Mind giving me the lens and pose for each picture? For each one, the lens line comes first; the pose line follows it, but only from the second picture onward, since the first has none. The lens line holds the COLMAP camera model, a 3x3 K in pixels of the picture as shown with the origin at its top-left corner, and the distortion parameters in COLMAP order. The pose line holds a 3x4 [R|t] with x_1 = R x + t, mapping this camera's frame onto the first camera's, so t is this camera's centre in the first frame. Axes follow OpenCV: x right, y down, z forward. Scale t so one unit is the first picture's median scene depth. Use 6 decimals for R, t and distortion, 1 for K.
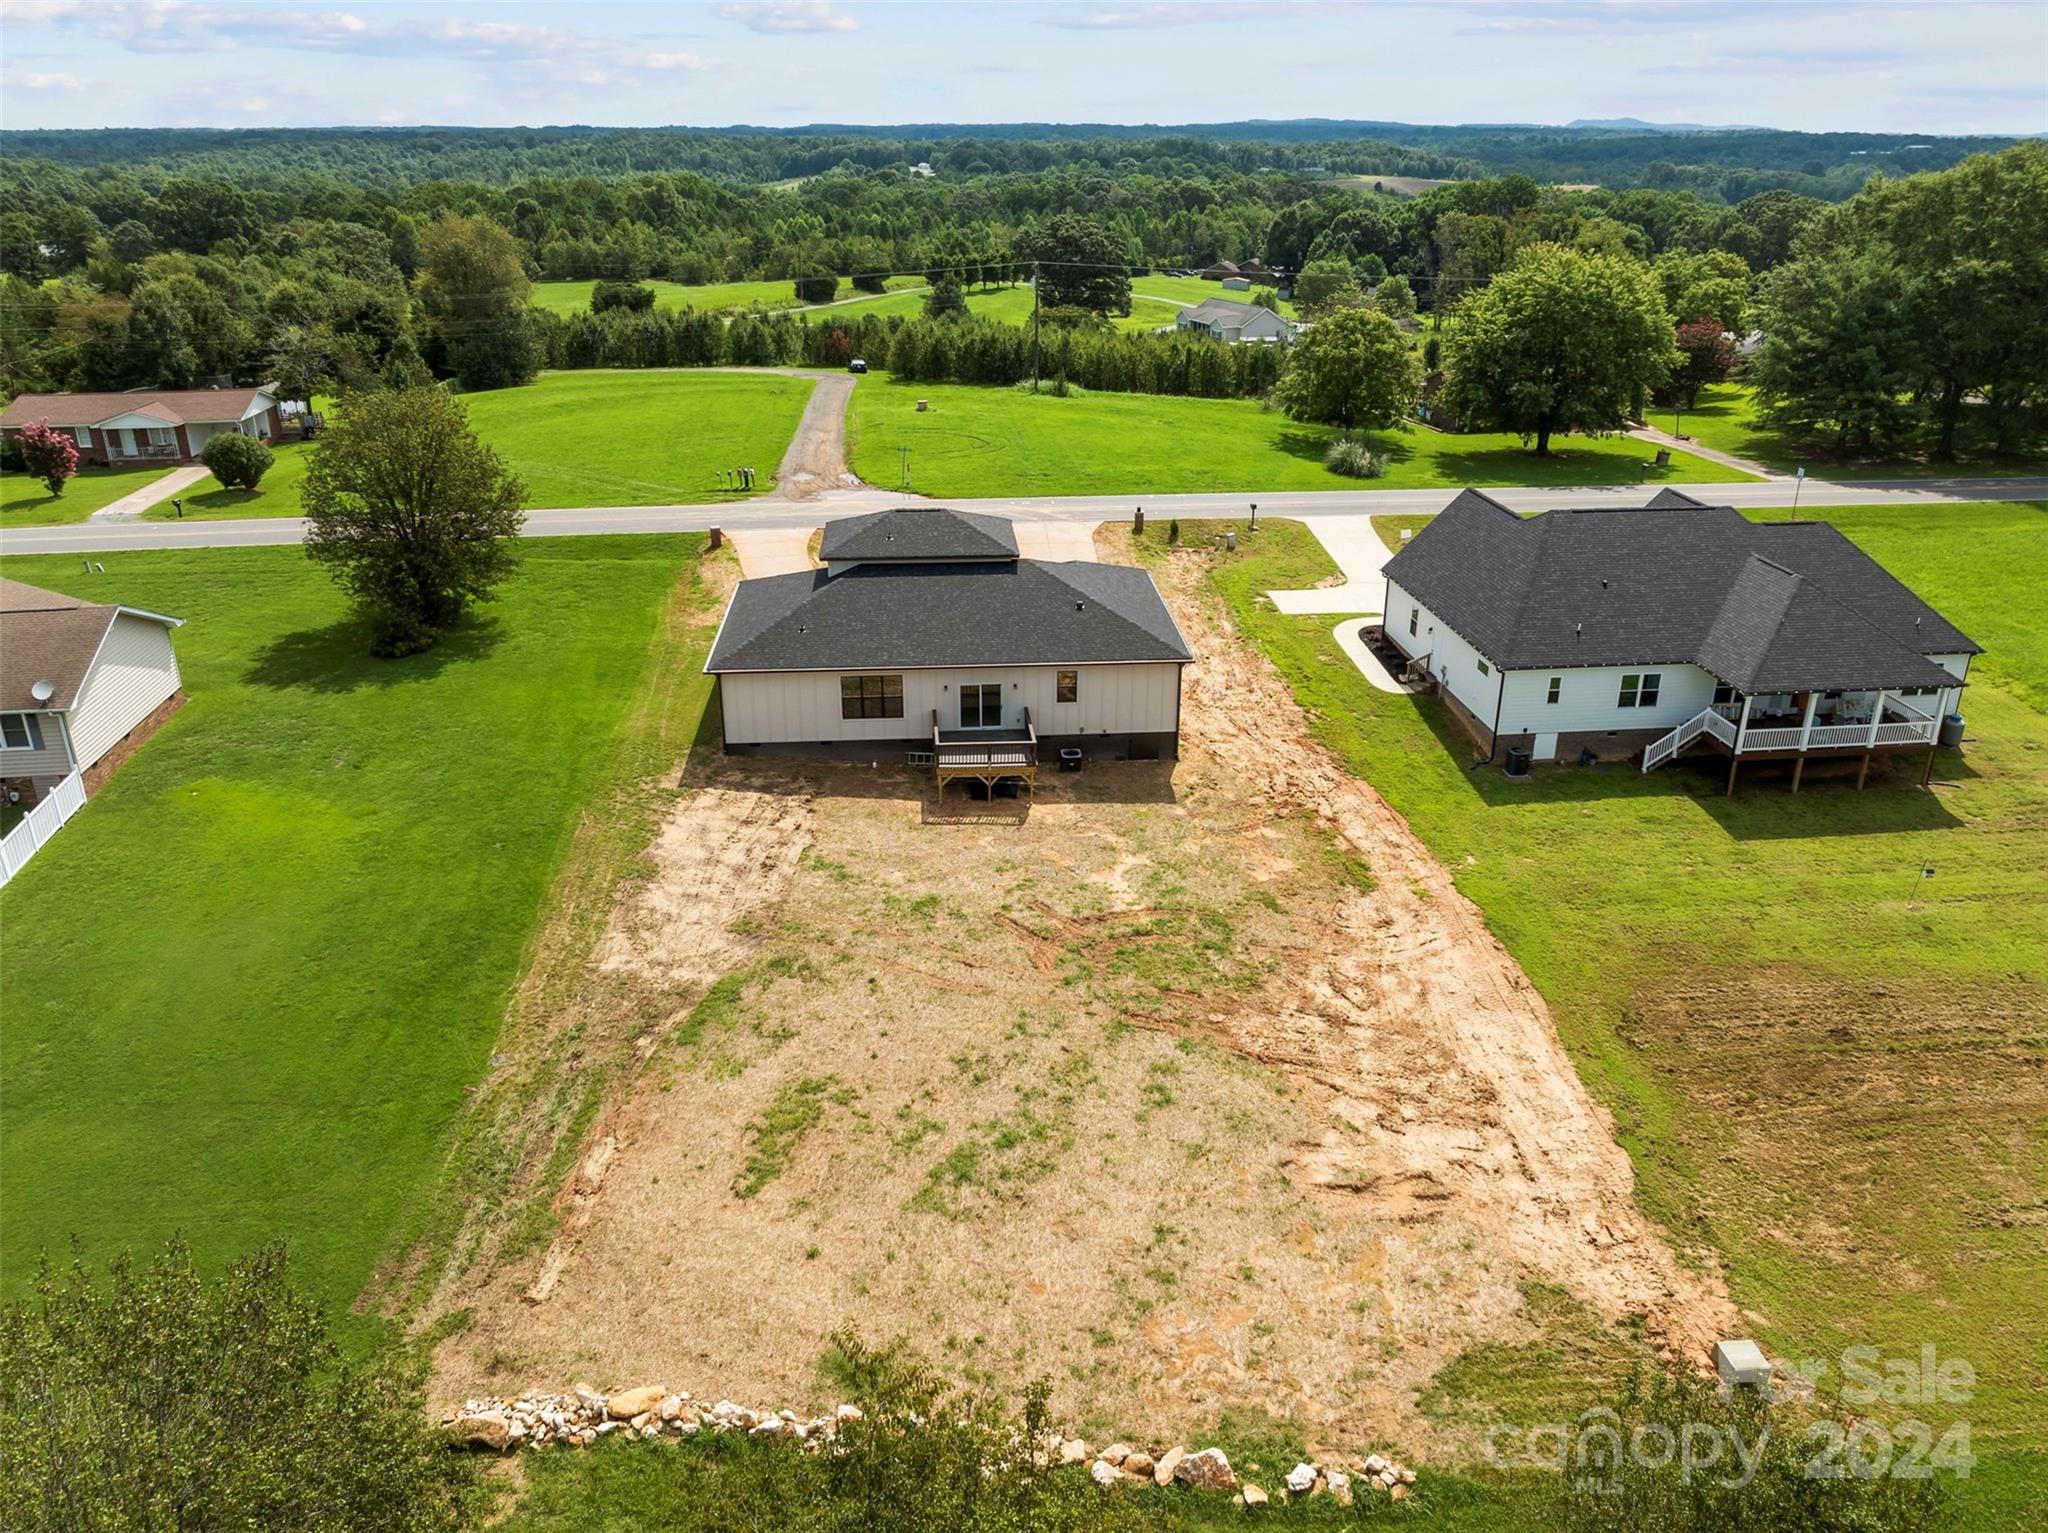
lens RADIAL K [[1438.8, 0, 1027.4], [0, 1438.8, 759.9], [0, 0, 1]] dist [-0.046344, 0.007023]
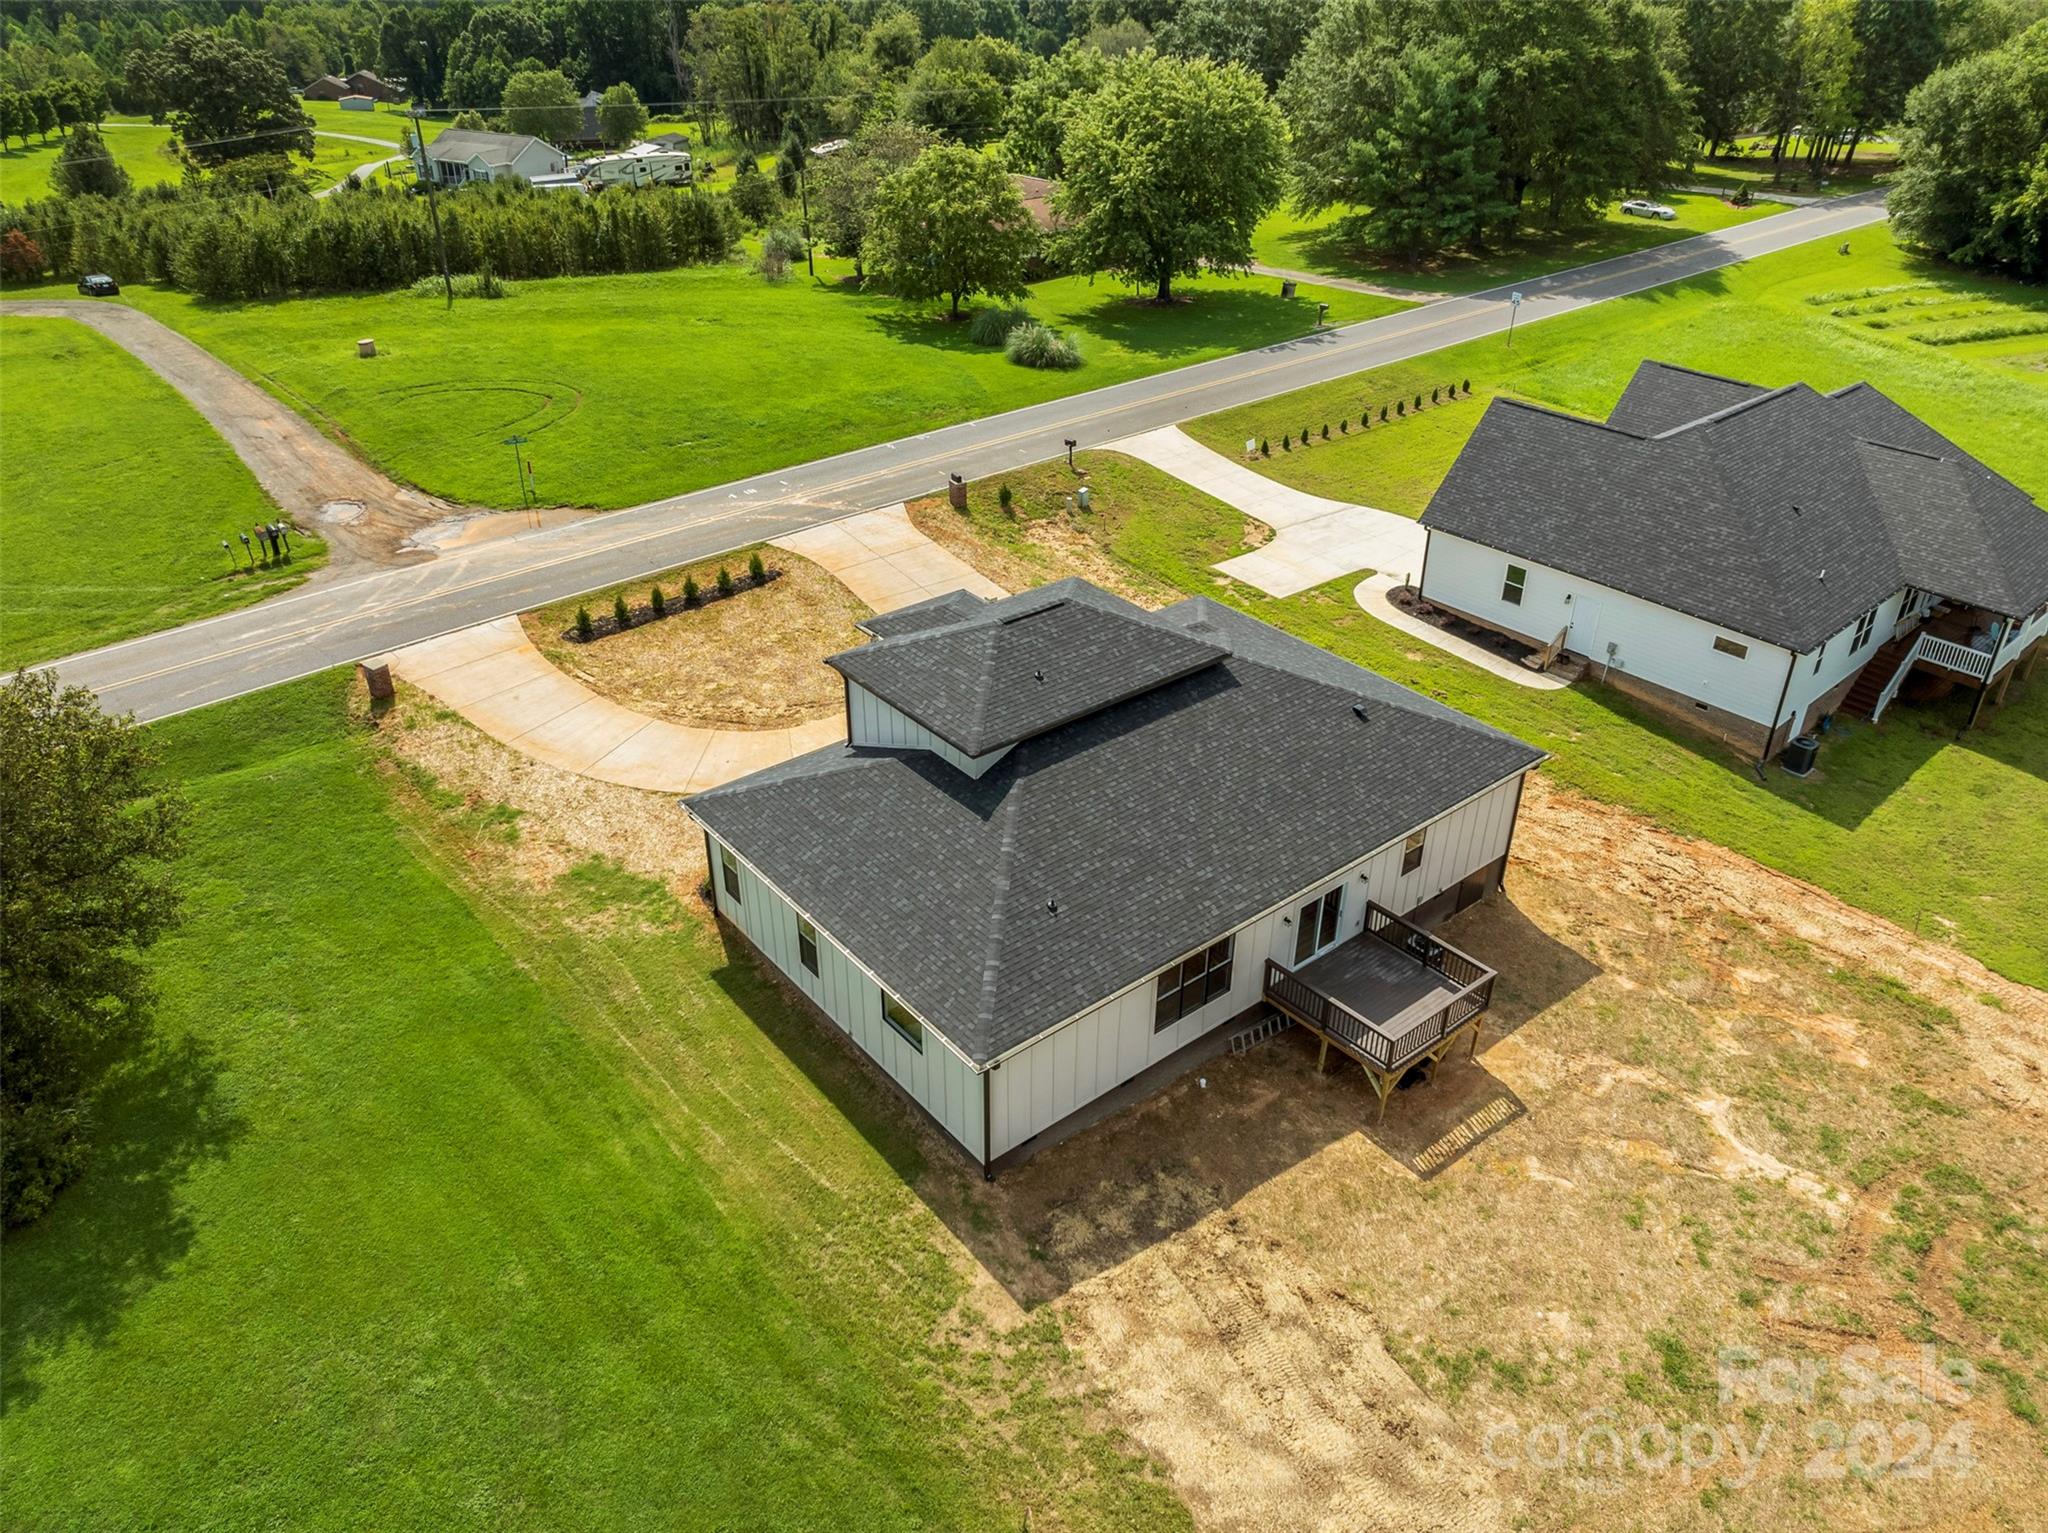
lens RADIAL K [[1438.8, 0, 1027.4], [0, 1438.8, 759.9], [0, 0, 1]] dist [-0.046344, 0.007023]
pose [[0.817271, -0.285864, 0.500350, -0.279731], [0.220655, 0.957347, 0.186541, -0.164069], [-0.532334, -0.042050, 0.845489, 0.381693]]
